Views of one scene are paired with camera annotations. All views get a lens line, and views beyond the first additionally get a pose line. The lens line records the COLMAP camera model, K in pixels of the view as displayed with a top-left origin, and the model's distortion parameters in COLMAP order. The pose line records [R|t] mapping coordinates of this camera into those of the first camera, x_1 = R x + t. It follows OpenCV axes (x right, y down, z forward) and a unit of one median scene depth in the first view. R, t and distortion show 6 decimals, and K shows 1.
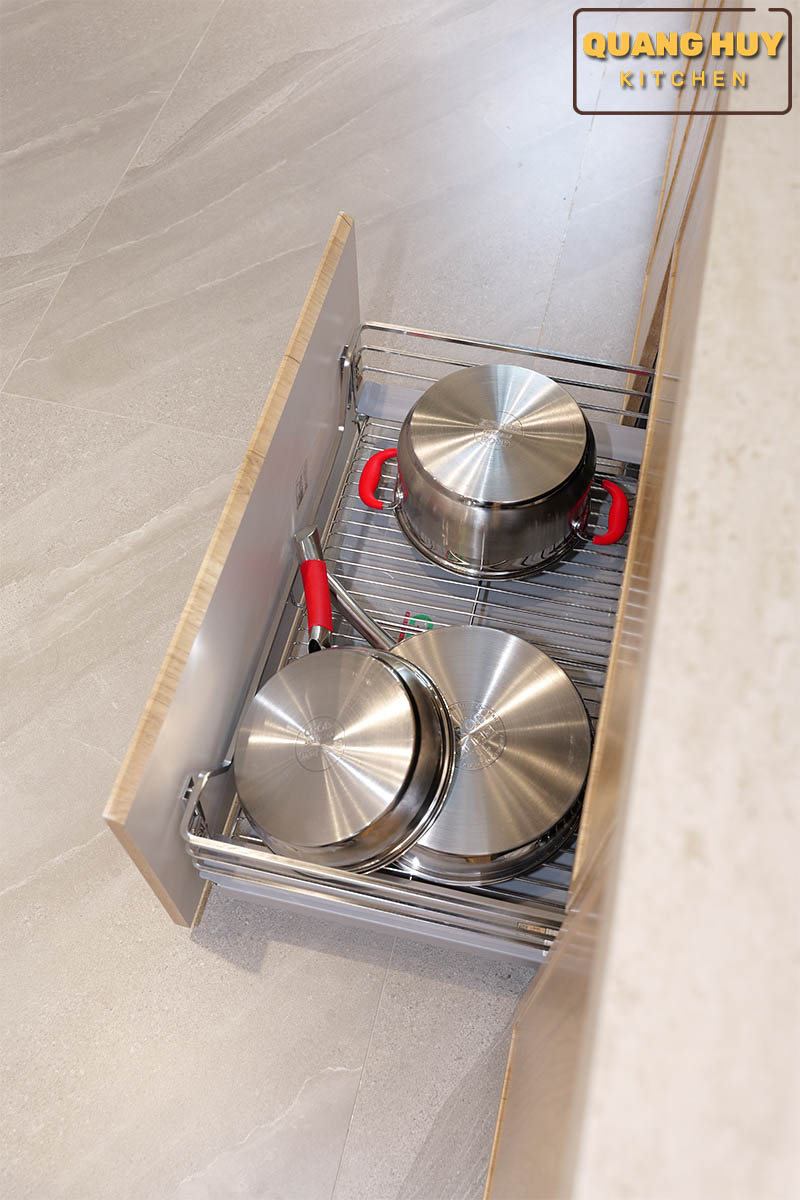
lens RADIAL K [[1101.0, 0, 406.7], [0, 1101.0, 596.8], [0, 0, 1]] dist [-0.005409, 0.000000]
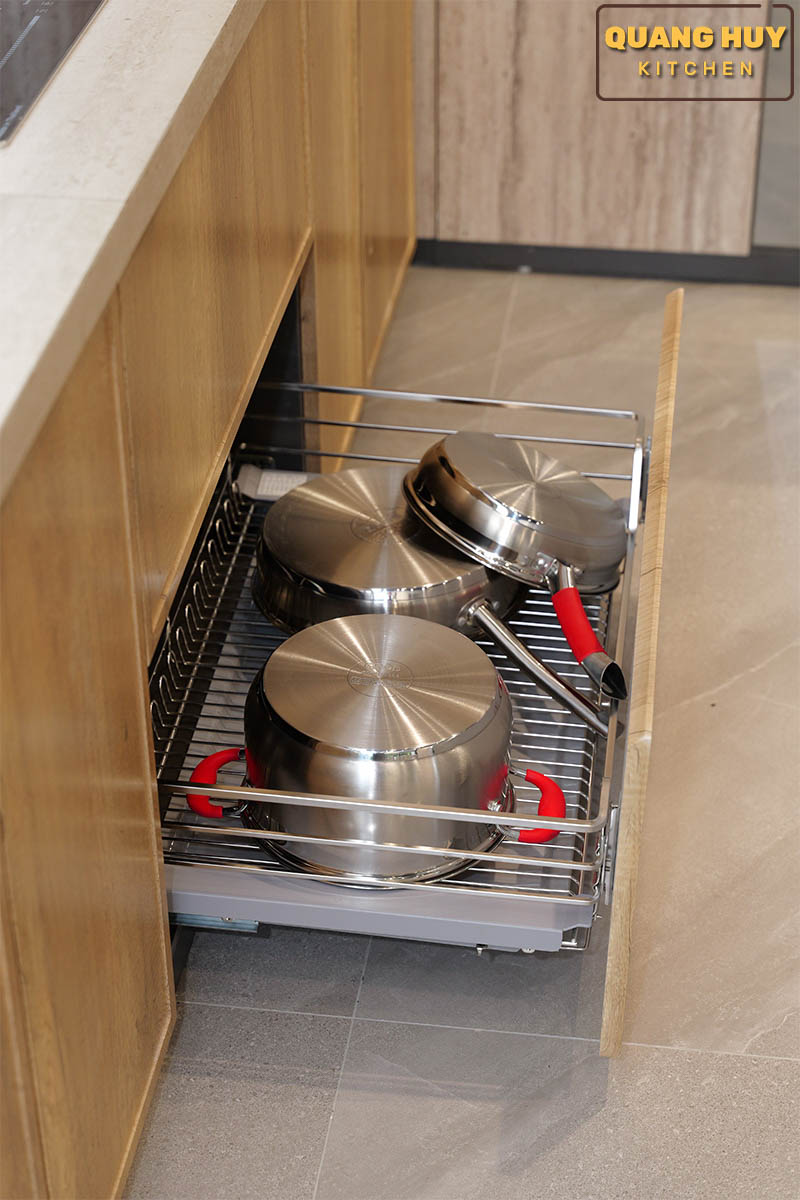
lens RADIAL K [[2346.8, 0, 410.8], [0, 2346.8, 611.7], [0, 0, 1]] dist [-0.003398, 0.000000]
pose [[-0.994868, 0.045378, -0.090439, 0.208763], [-0.092814, -0.053301, 0.994256, -1.777392], [0.040297, 0.997547, 0.057239, 0.880539]]
